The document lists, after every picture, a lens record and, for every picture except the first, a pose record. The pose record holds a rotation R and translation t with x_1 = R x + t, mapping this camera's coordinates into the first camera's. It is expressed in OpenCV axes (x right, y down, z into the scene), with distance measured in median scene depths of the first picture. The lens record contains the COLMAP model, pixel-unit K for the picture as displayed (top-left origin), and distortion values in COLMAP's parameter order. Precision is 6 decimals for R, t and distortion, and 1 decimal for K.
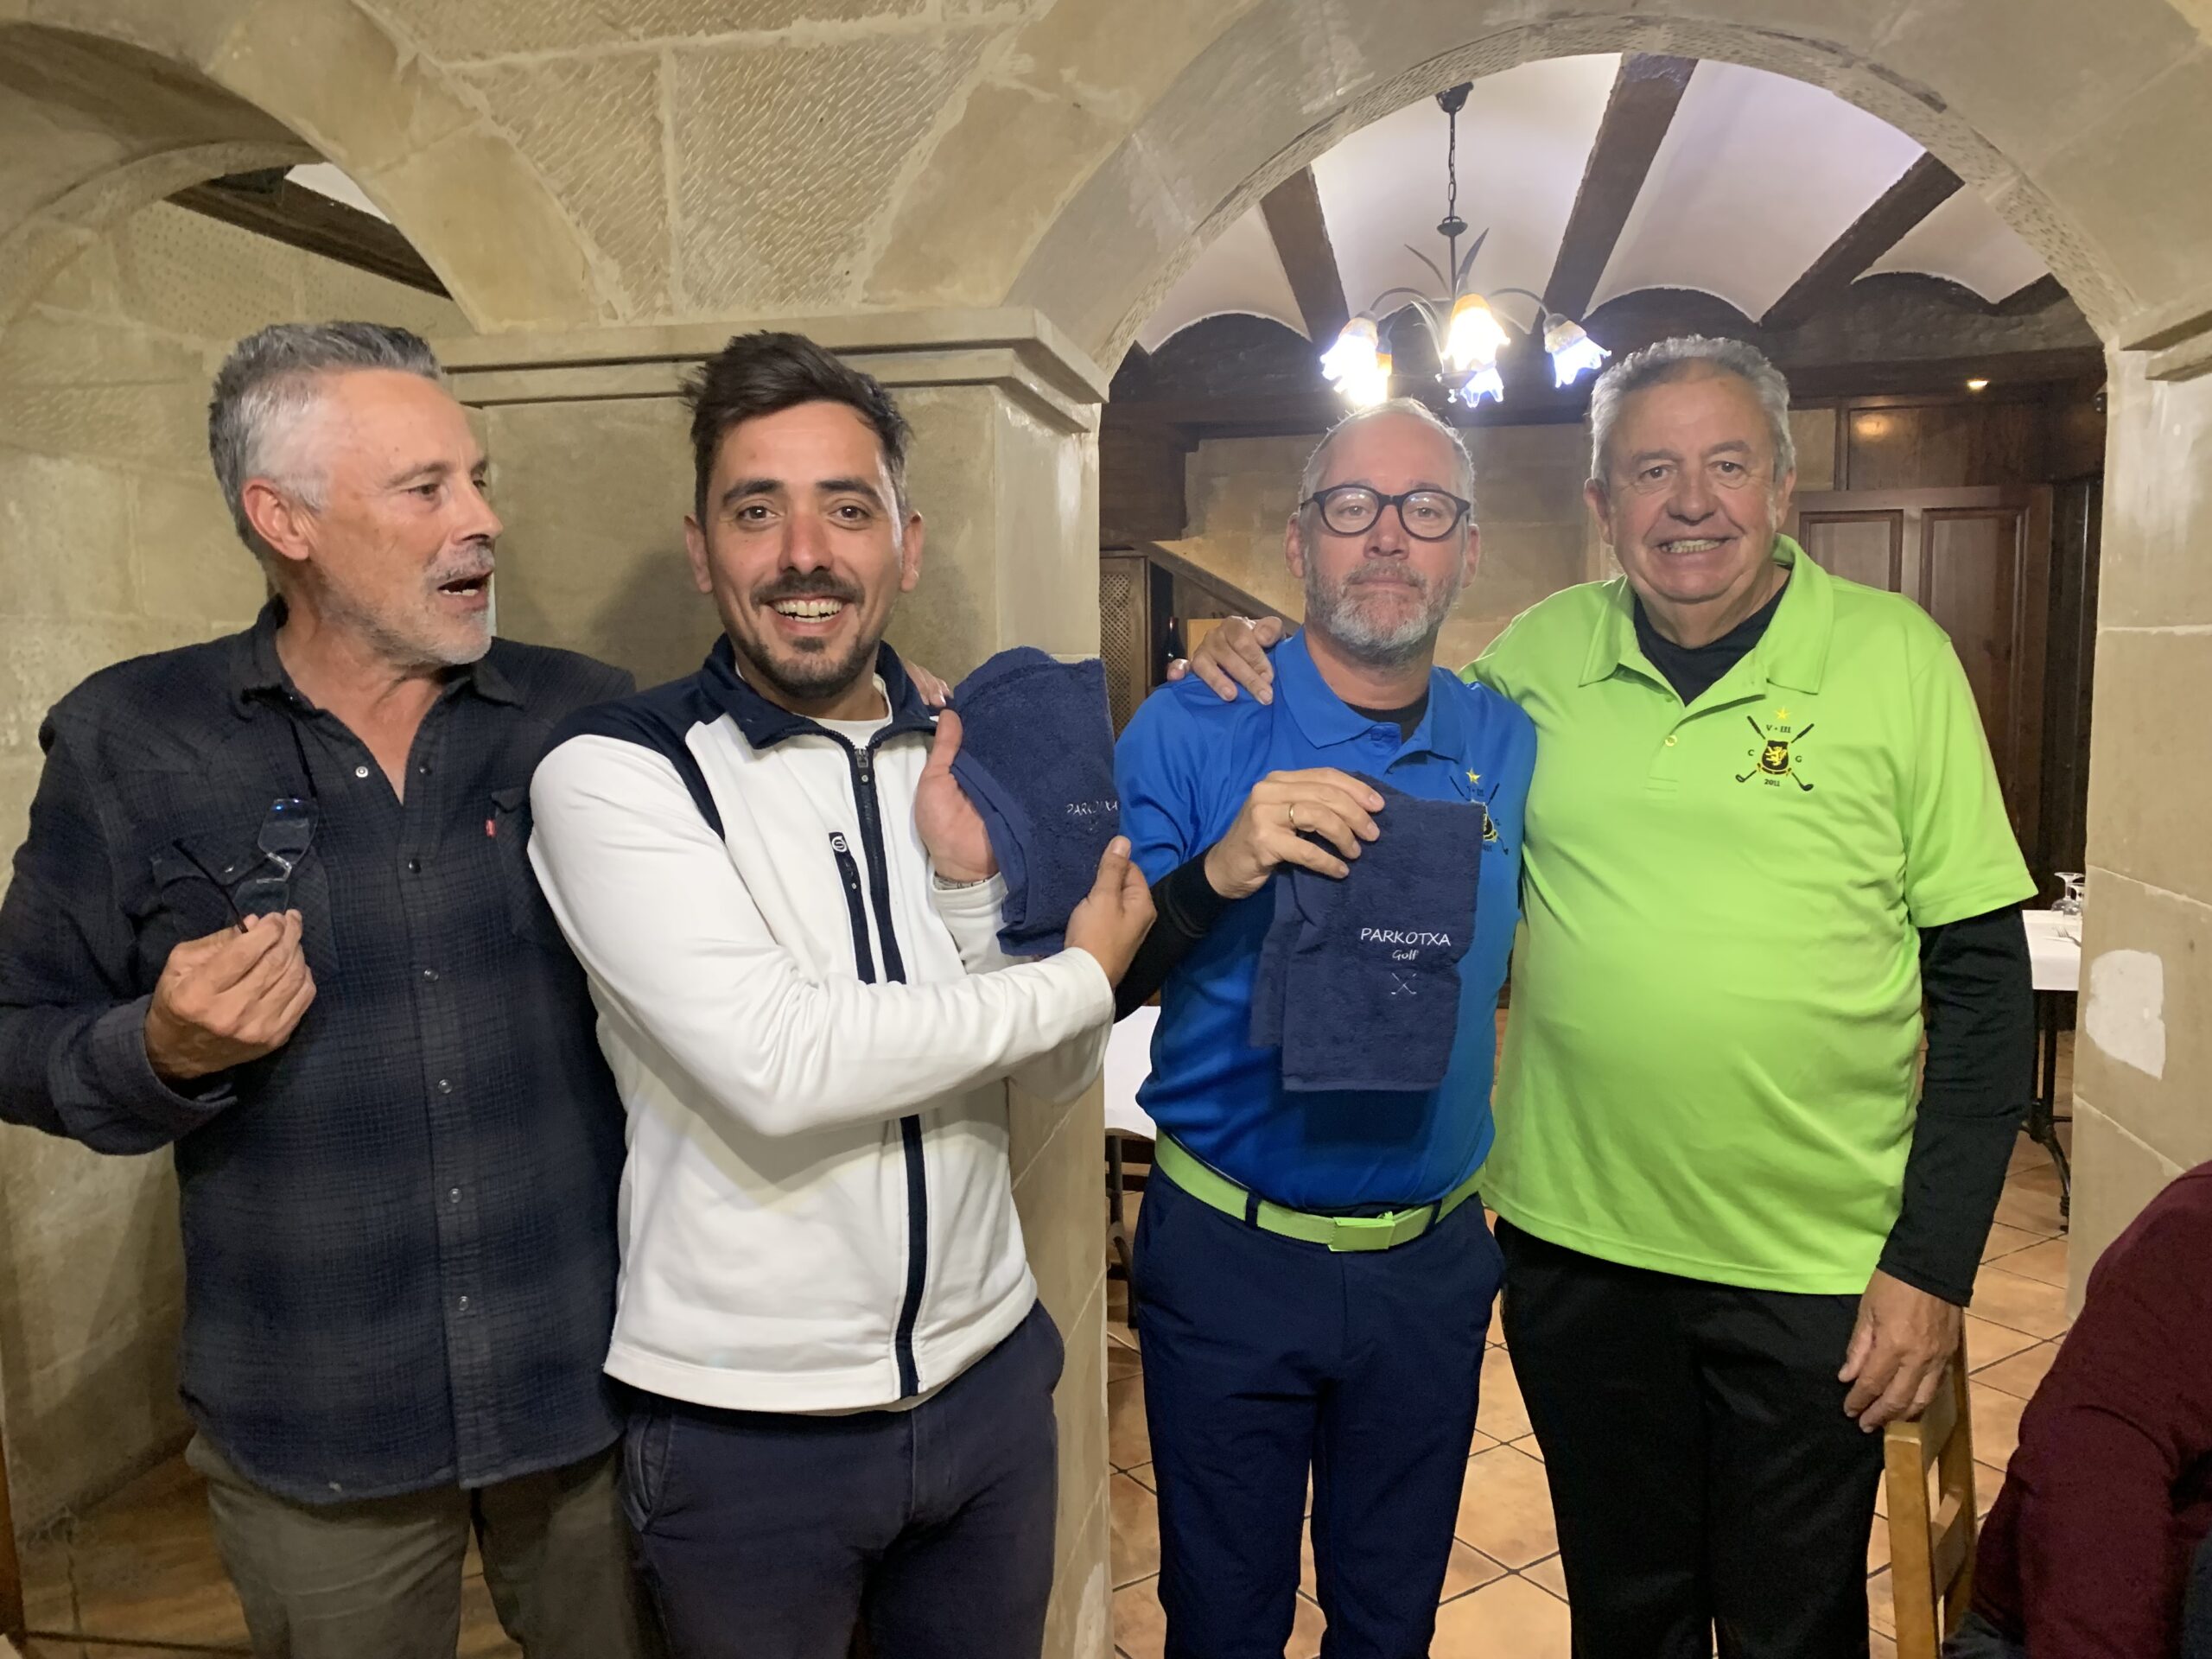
lens RADIAL K [[1674.2, 0, 1081.6], [0, 1674.2, 844.6], [0, 0, 1]] dist [0.008689, -0.011289]
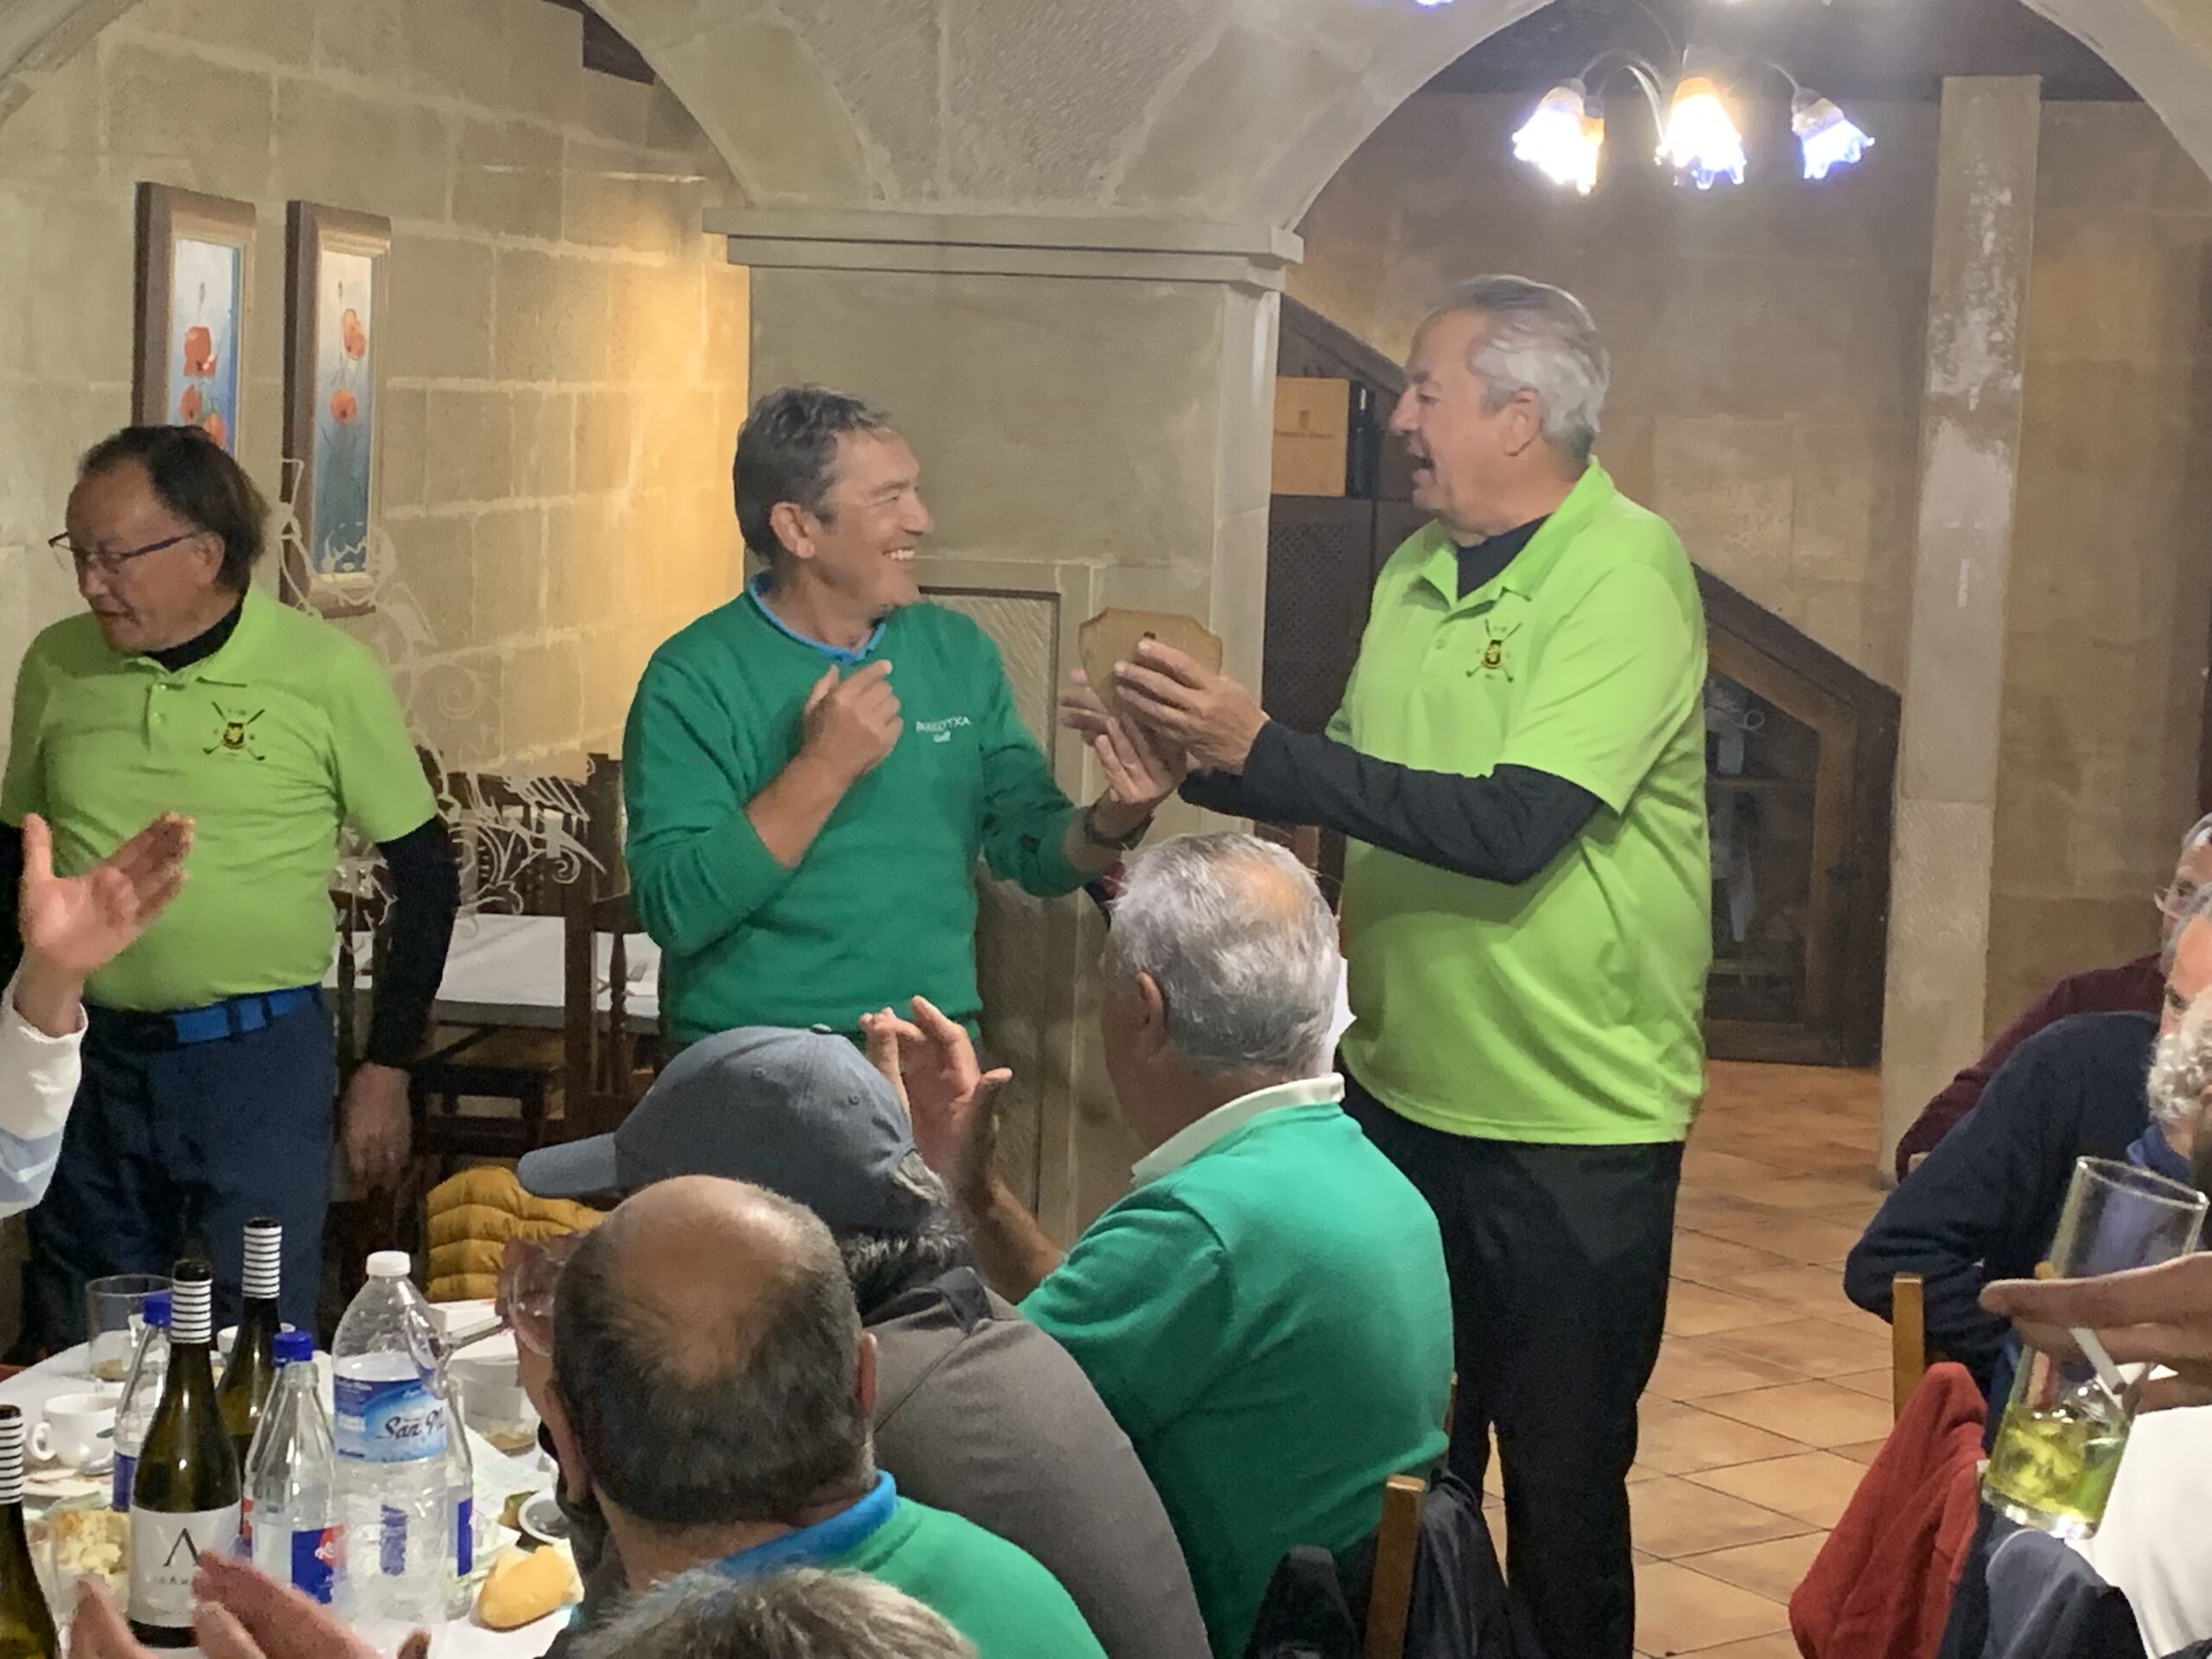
lens RADIAL K [[4054.0, 0, 1114.4], [0, 4054.0, 822.6], [0, 0, 1]] dist [0.085818, 0.000000]
pose [[0.997283, 0.046870, 0.056839, -0.248302], [-0.046860, 0.998900, -0.001519, 0.091260], [-0.056848, -0.001148, 0.998382, -1.620092]]
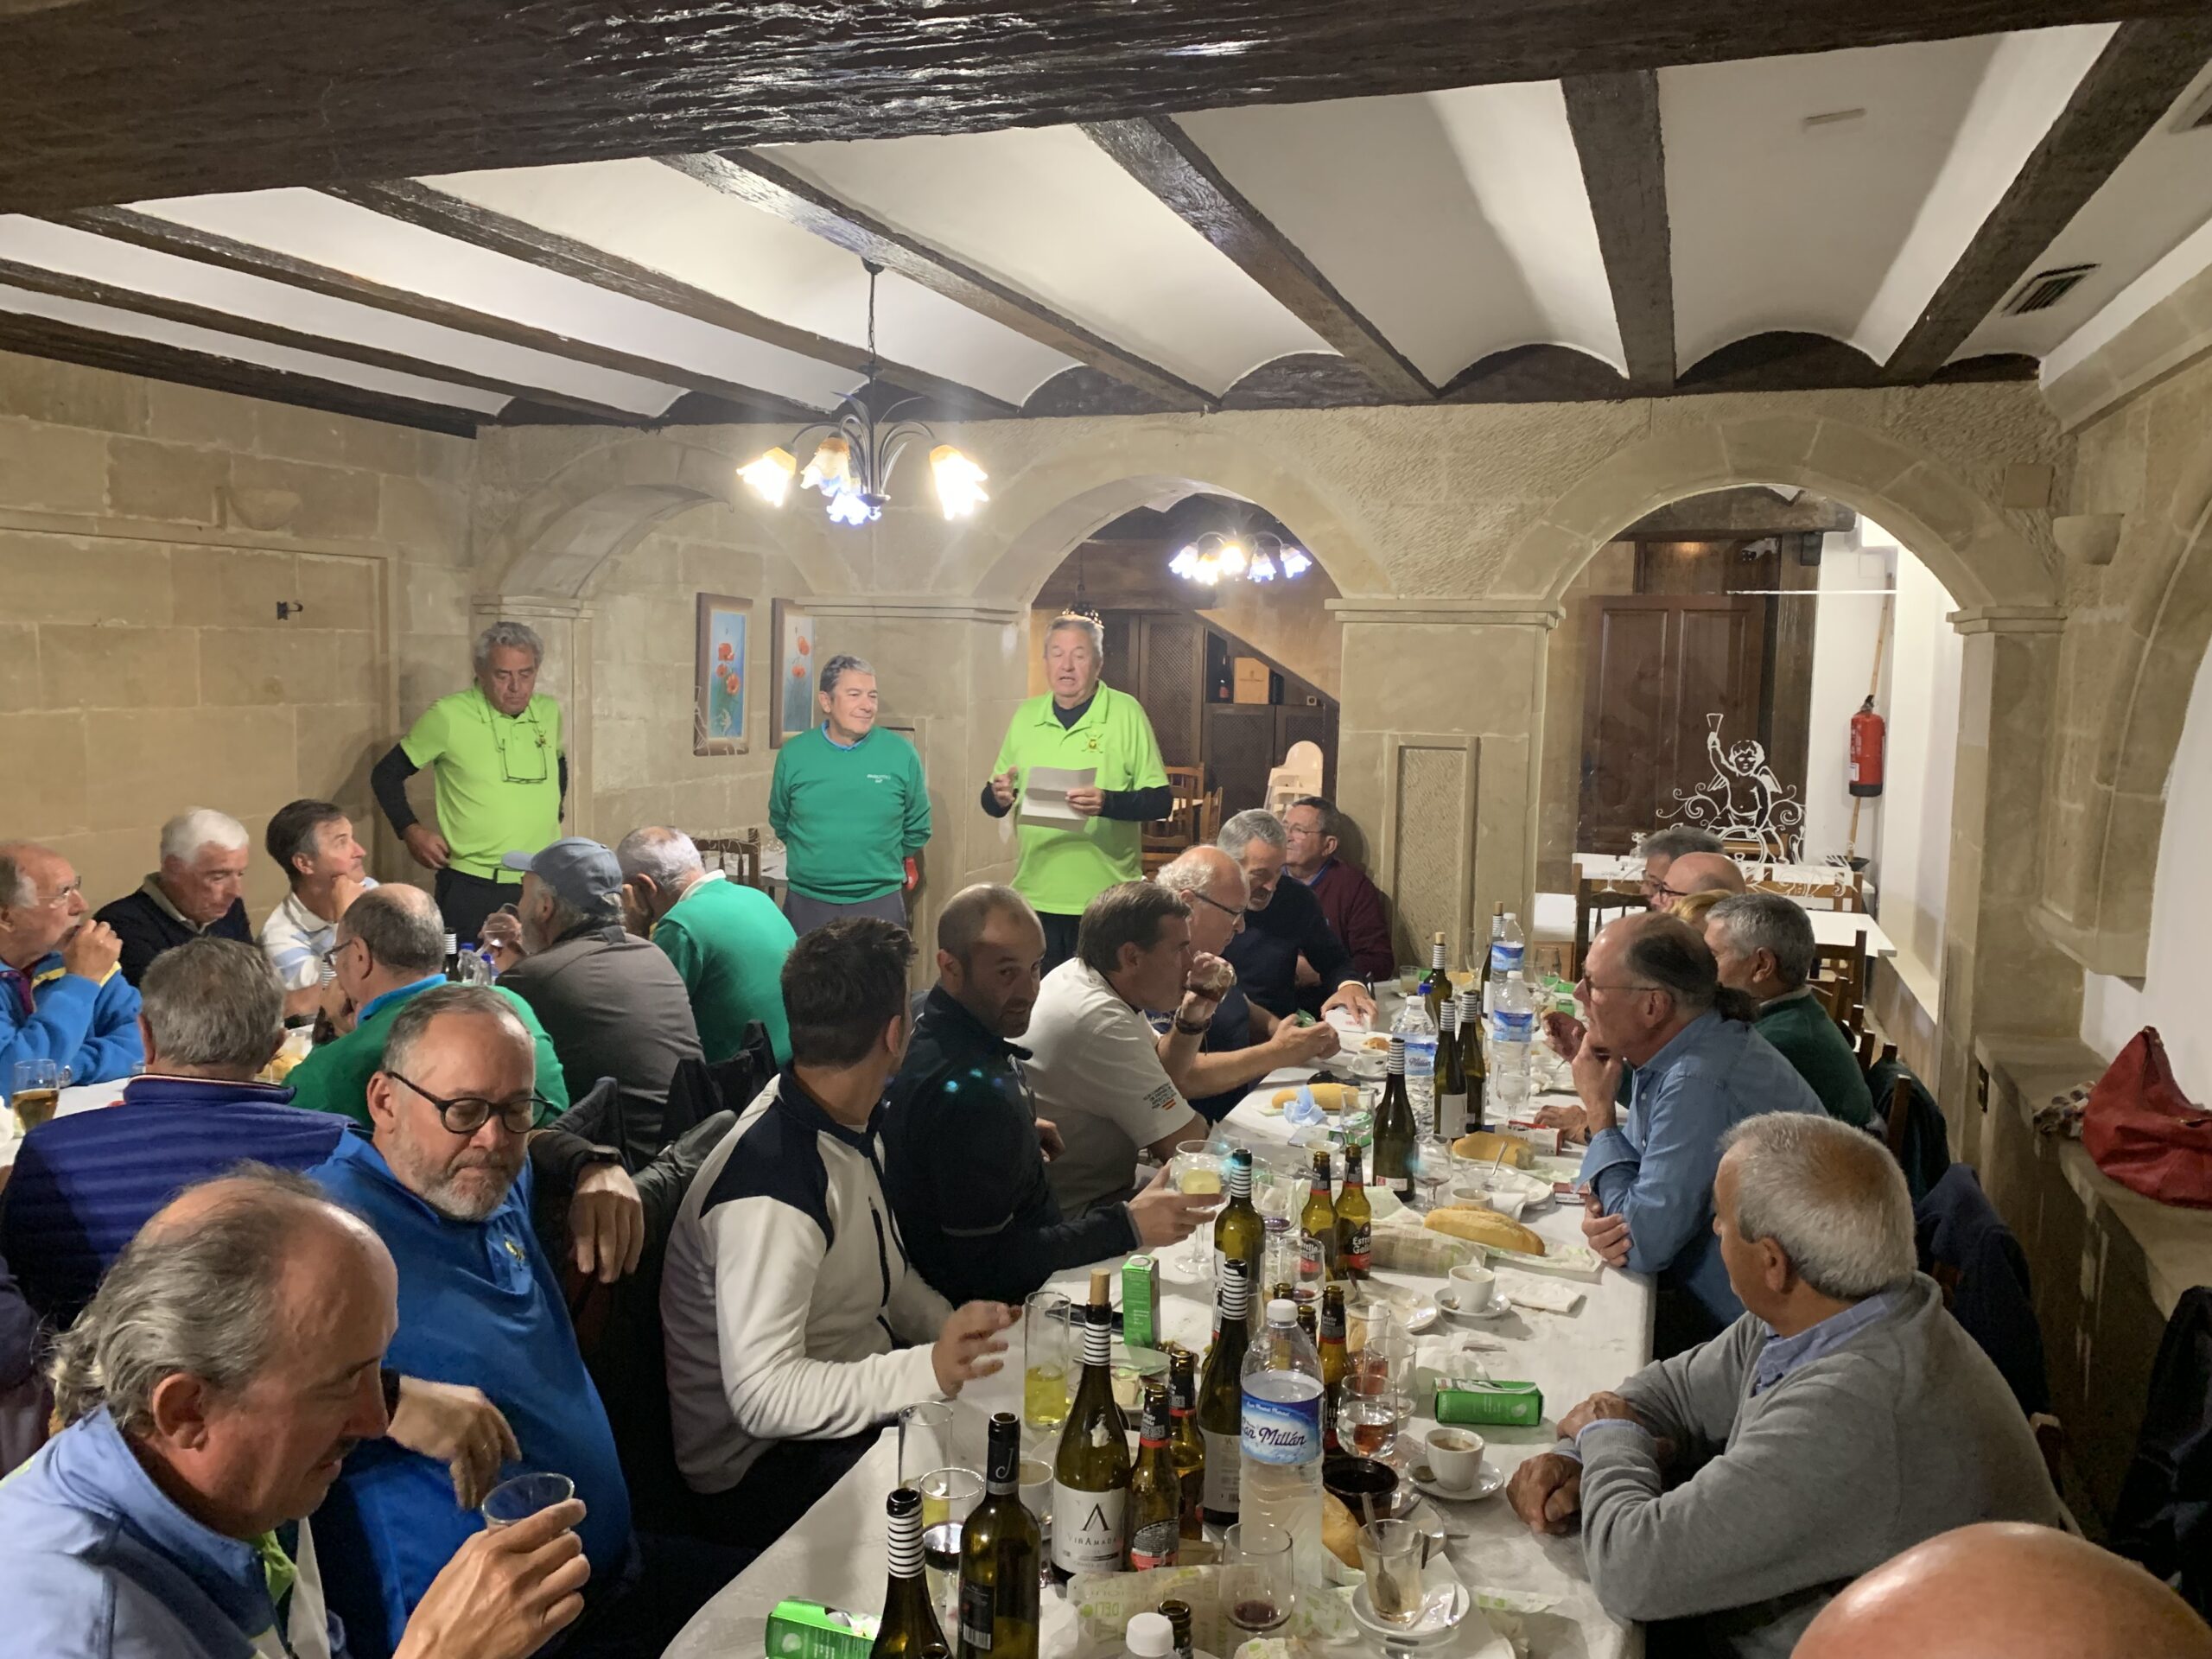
lens RADIAL K [[1674.2, 0, 1101.9], [0, 1674.2, 831.8], [0, 0, 1]] dist [0.008689, -0.011289]
pose [[0.991526, 0.050288, -0.119777, 0.566681], [-0.051250, 0.998674, -0.004961, 0.128224], [0.119369, 0.011058, 0.992788, -2.002719]]
